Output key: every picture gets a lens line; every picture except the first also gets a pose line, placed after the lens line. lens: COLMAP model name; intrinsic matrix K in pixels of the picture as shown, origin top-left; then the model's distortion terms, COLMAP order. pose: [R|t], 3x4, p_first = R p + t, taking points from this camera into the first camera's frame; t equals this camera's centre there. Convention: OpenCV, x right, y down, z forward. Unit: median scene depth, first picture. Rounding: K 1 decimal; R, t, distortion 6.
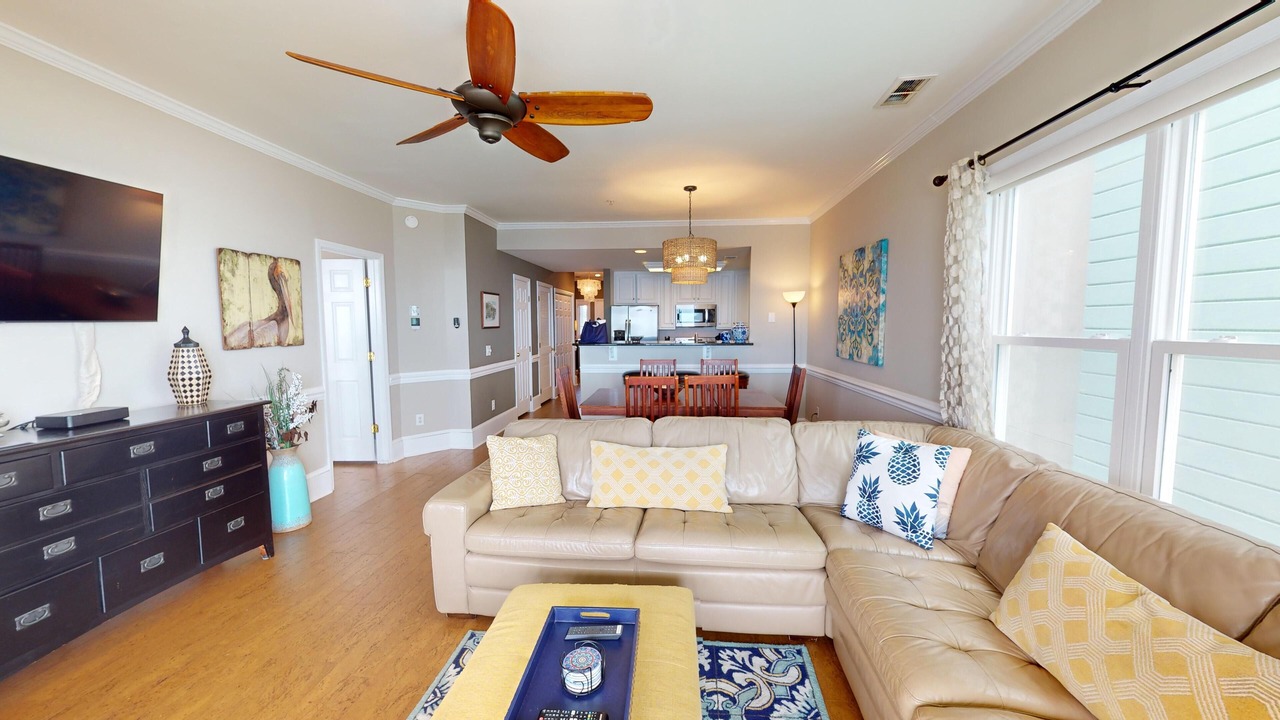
lens RADIAL K [[468.5, 0, 640.9], [0, 468.5, 360.5], [0, 0, 1]] dist [-0.000584, -0.000038]
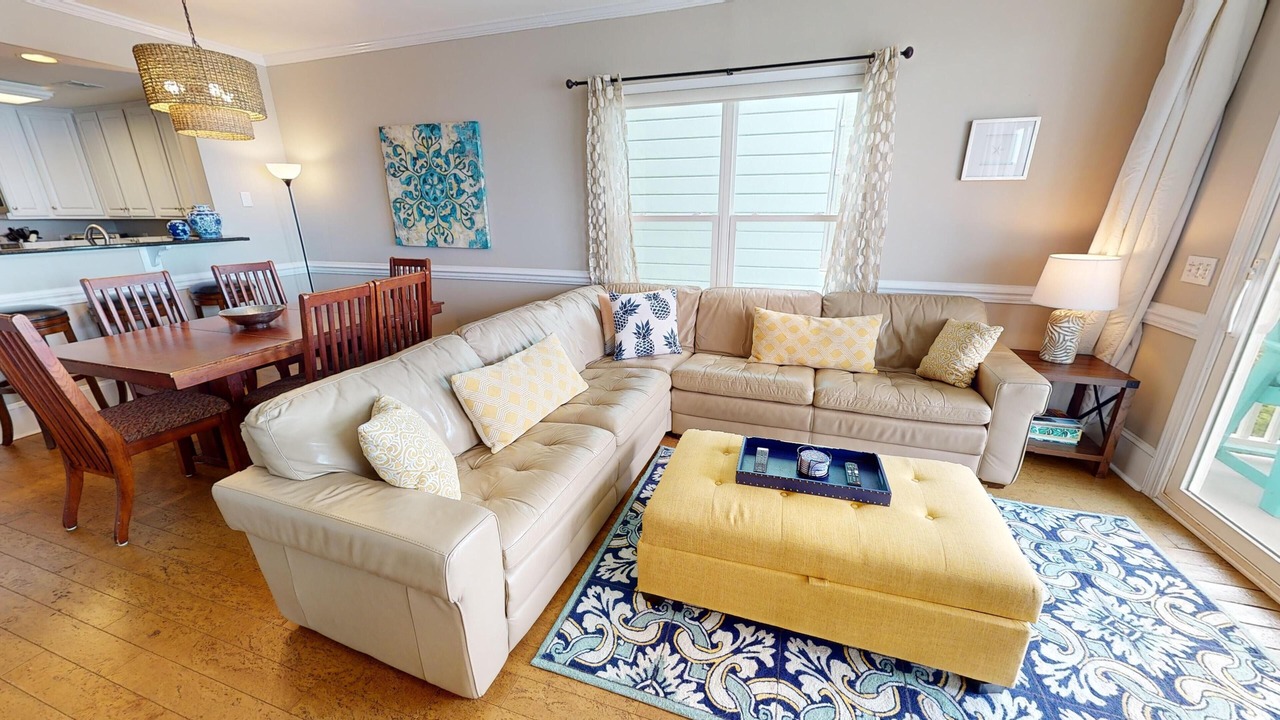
lens RADIAL K [[468.5, 0, 643.3], [0, 468.5, 358.7], [0, 0, 1]] dist [-0.000584, -0.000038]
pose [[0.237842, -0.294180, 0.925683, -1.114598], [0.078267, 0.955737, 0.283622, -0.055437], [-0.968145, 0.004994, 0.250339, 0.879630]]
